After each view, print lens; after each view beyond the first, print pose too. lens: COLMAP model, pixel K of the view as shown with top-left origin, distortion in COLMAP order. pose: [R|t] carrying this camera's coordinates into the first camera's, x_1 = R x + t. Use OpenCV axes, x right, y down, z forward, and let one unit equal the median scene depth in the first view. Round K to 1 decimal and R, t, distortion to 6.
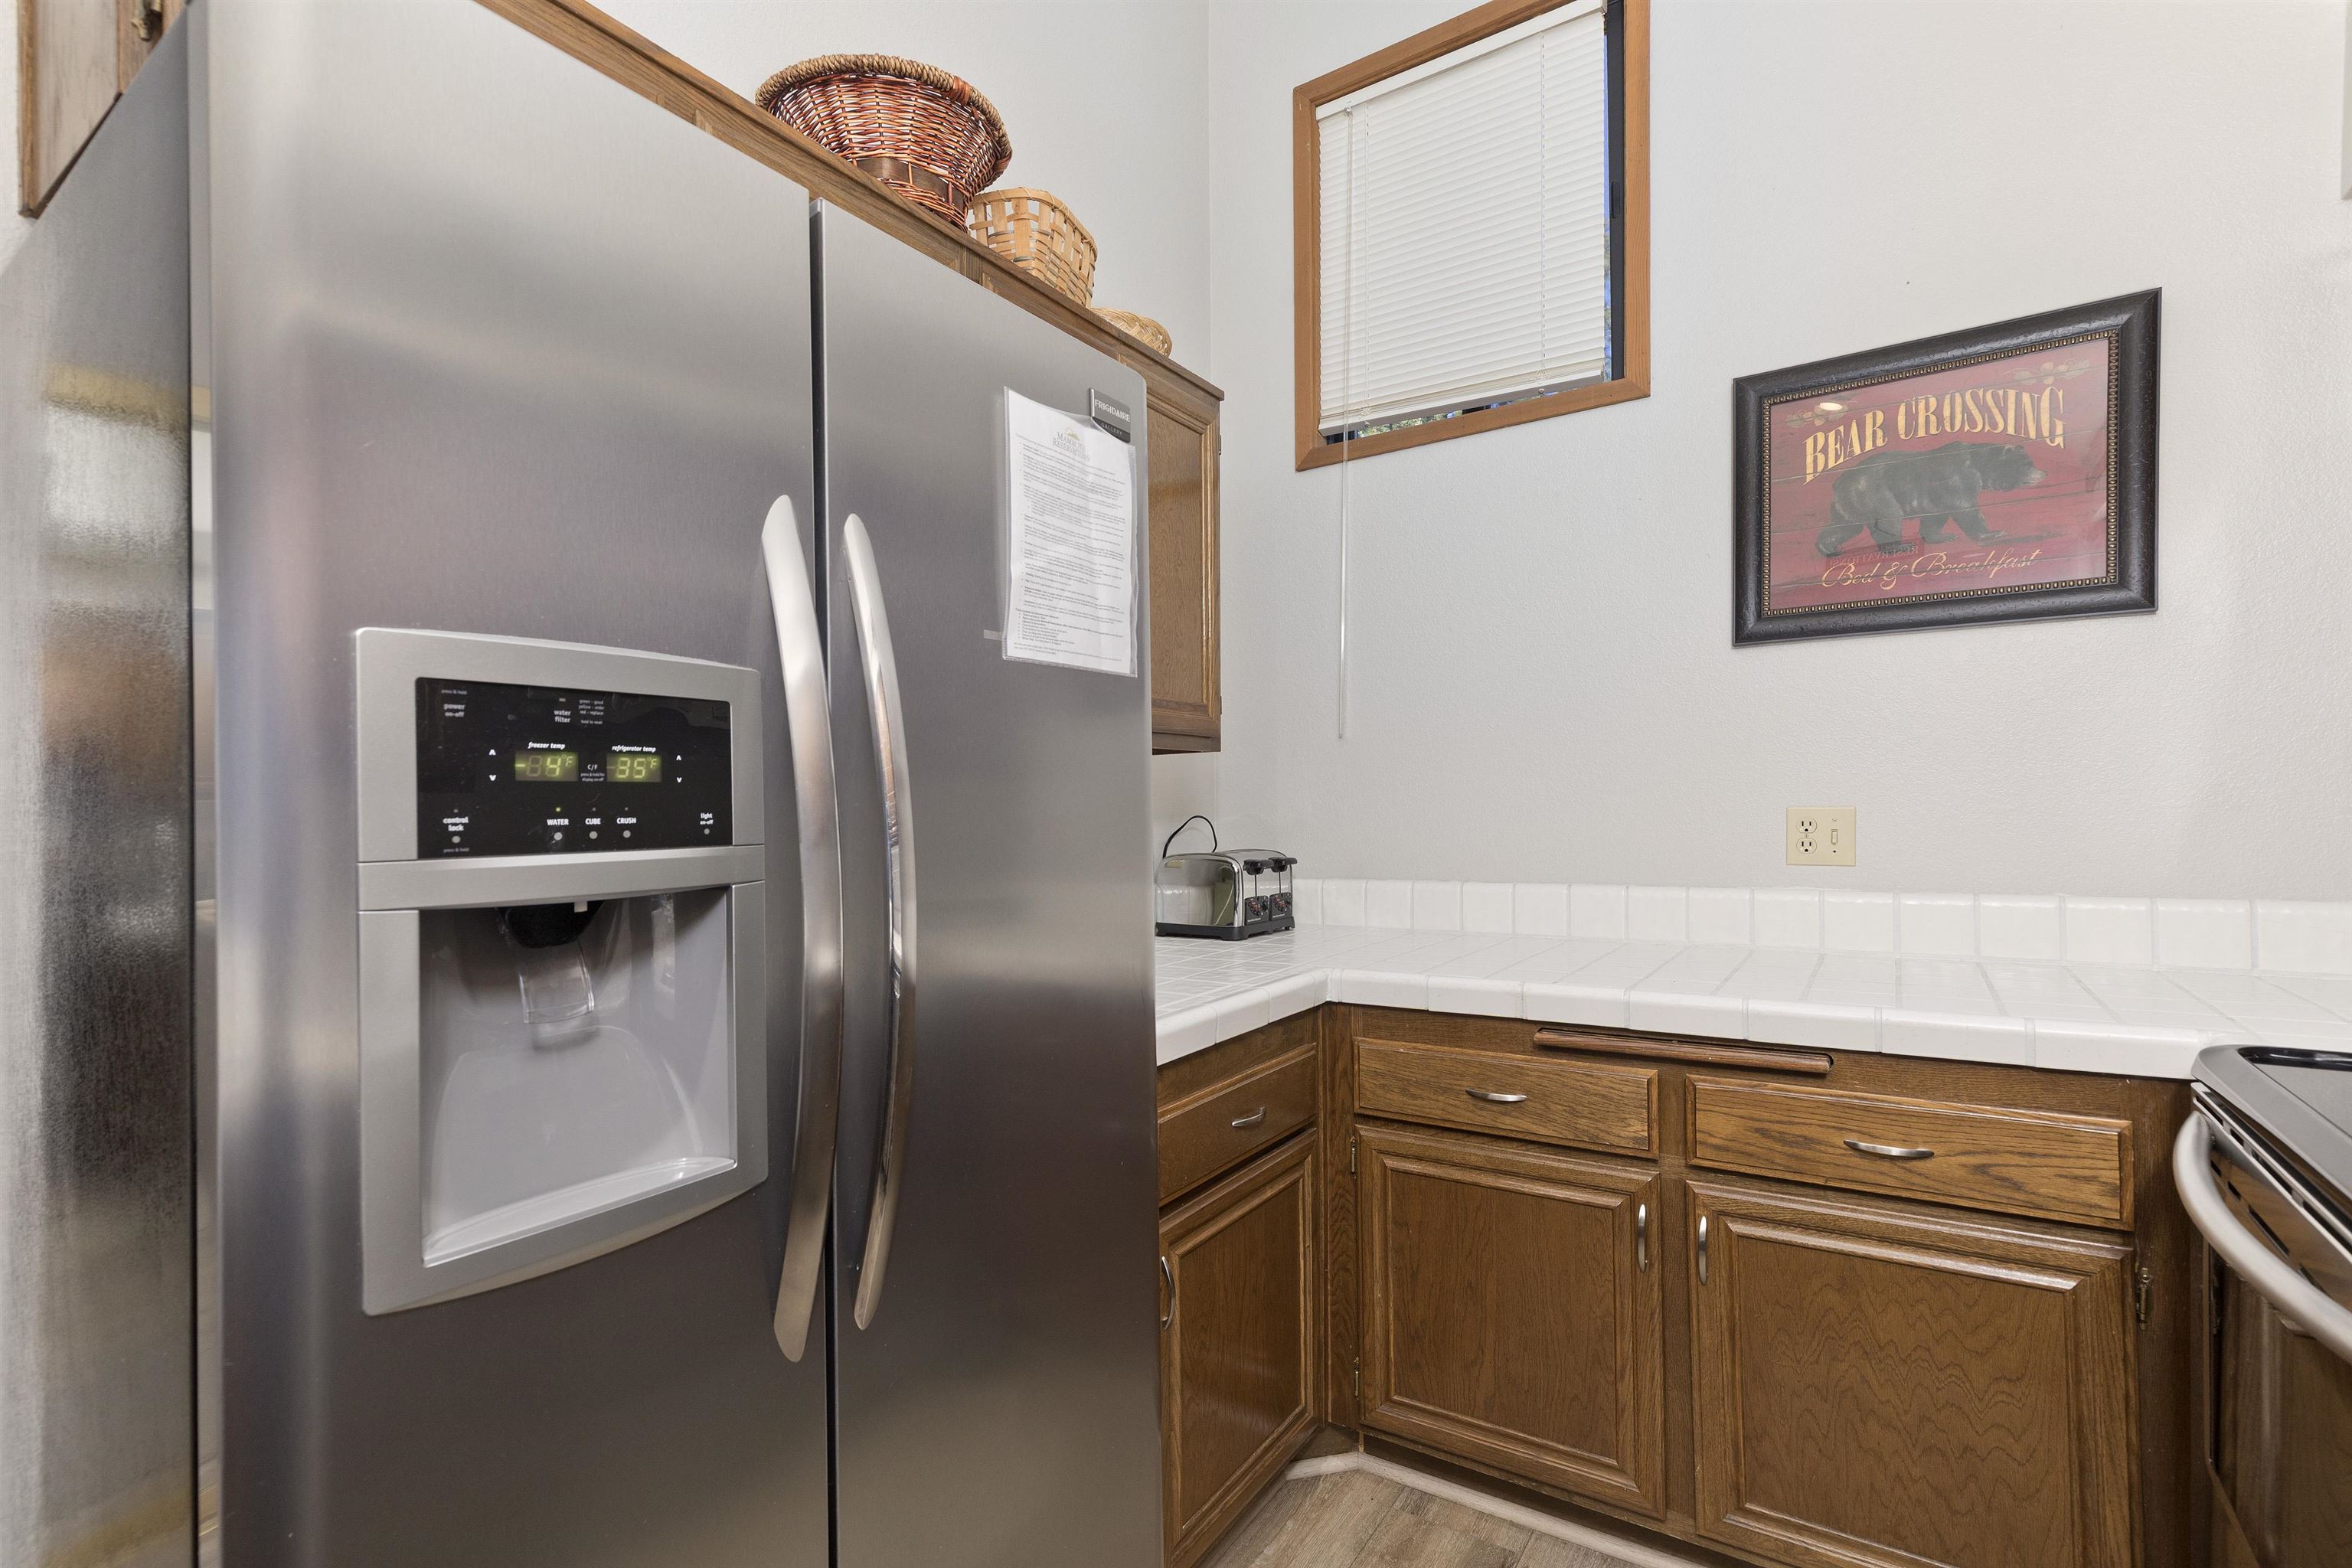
lens RADIAL K [[1046.9, 0, 1217.1], [0, 1046.9, 815.3], [0, 0, 1]] dist [0.007660, -0.001944]
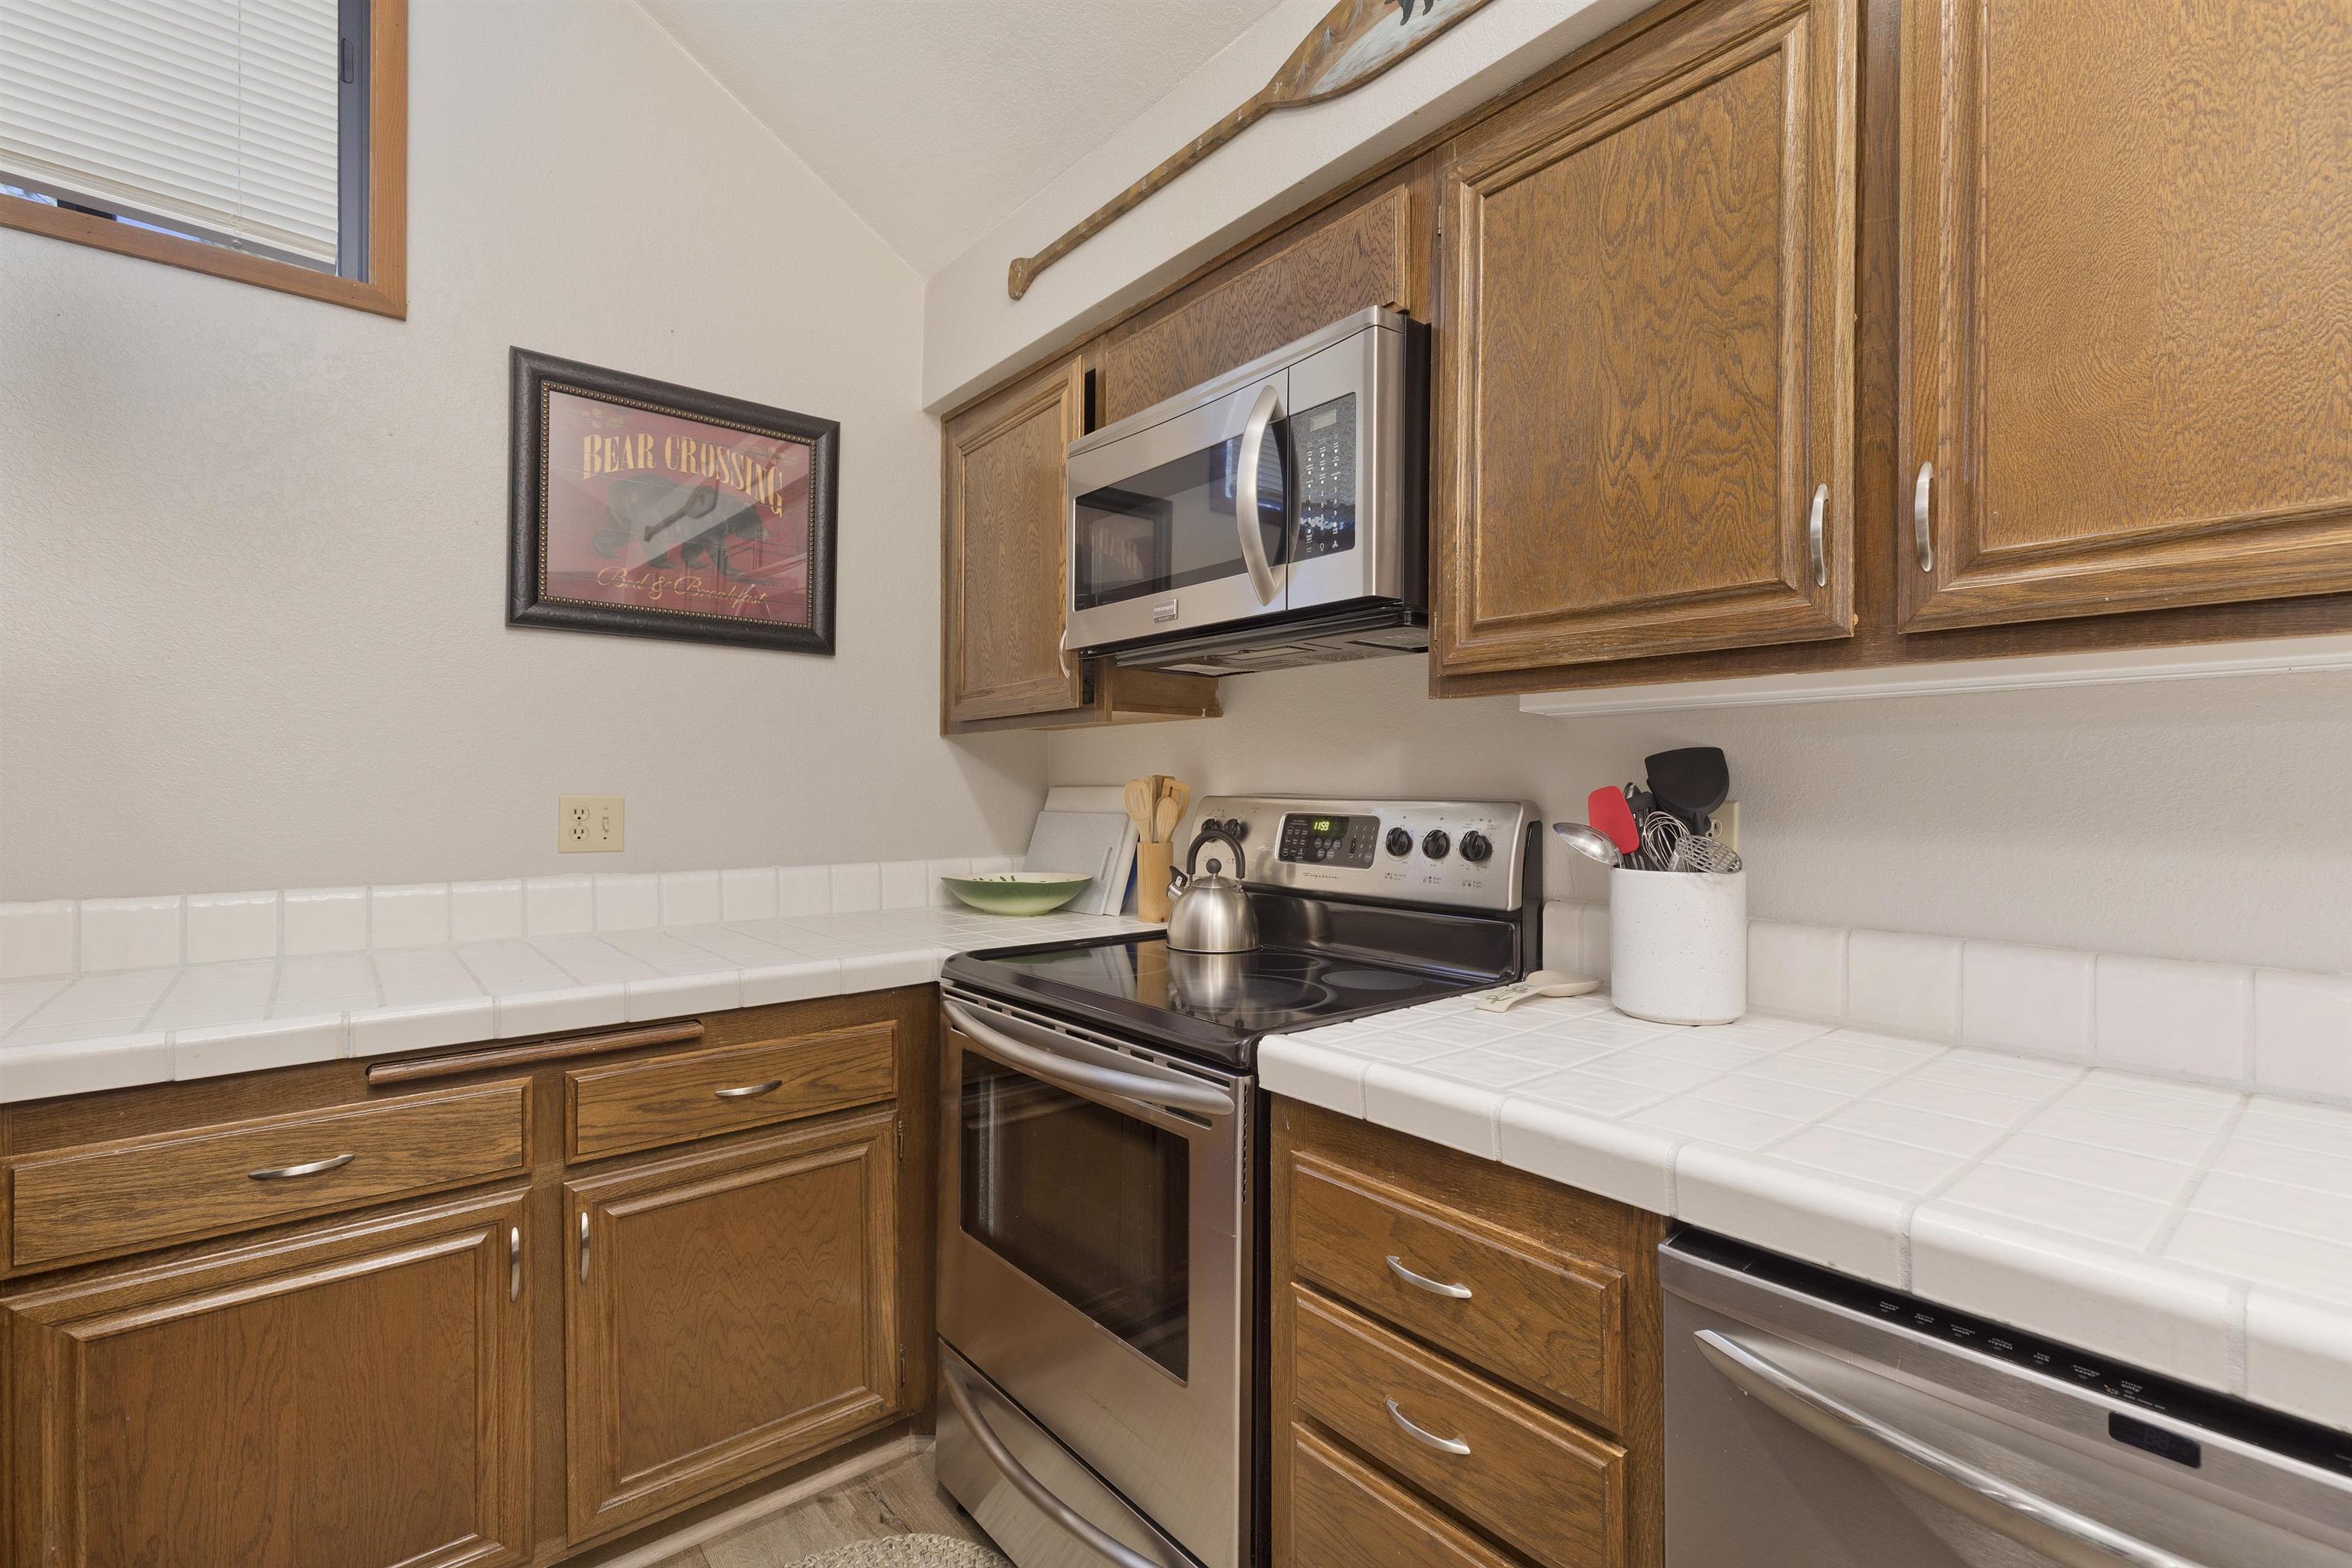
lens RADIAL K [[1046.9, 0, 1183.1], [0, 1046.9, 792.6], [0, 0, 1]] dist [0.007660, -0.001944]
pose [[0.303645, 0.012945, 0.952697, -0.285145], [-0.003153, 0.999916, -0.012582, 0.000716], [-0.952780, 0.000817, 0.303660, 0.158909]]
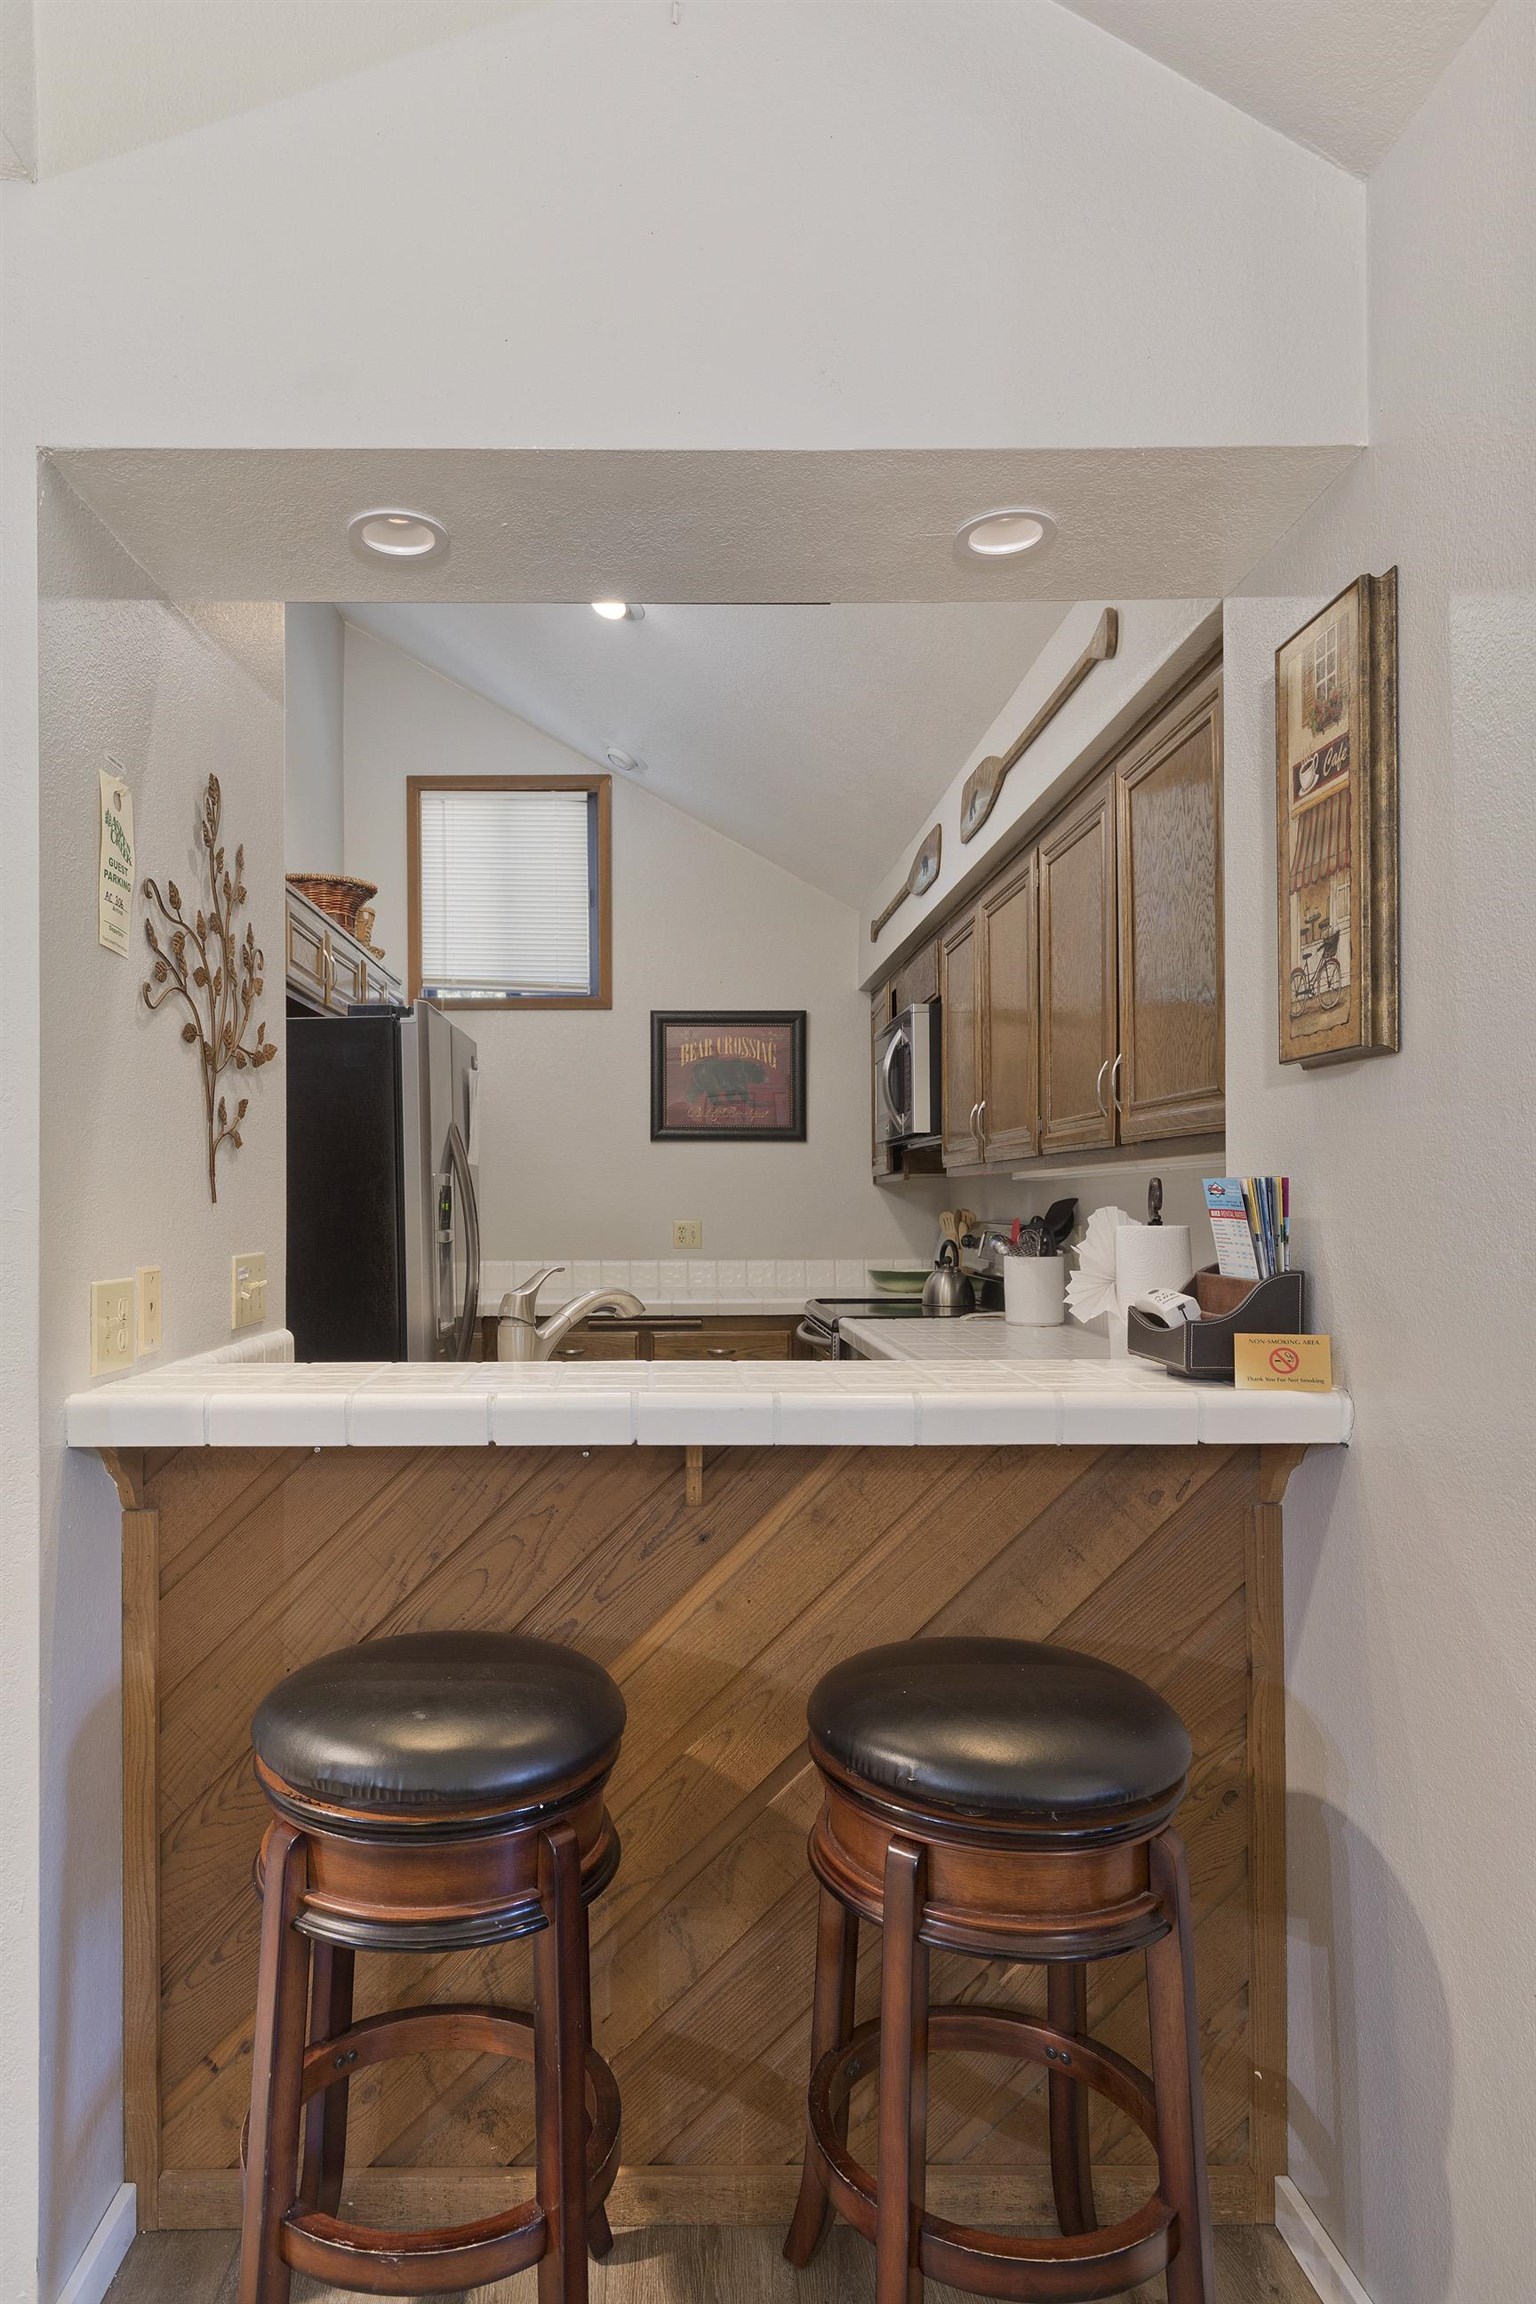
lens RADIAL K [[1381.8, 0, 645.9], [0, 1381.8, 1188.6], [0, 0, 1]] dist [0.008845, 0.001199]
pose [[0.851058, 0.014772, 0.524864, -1.154846], [-0.003702, 0.999748, -0.022135, -0.012125], [-0.525059, 0.016895, 0.850898, -1.599225]]
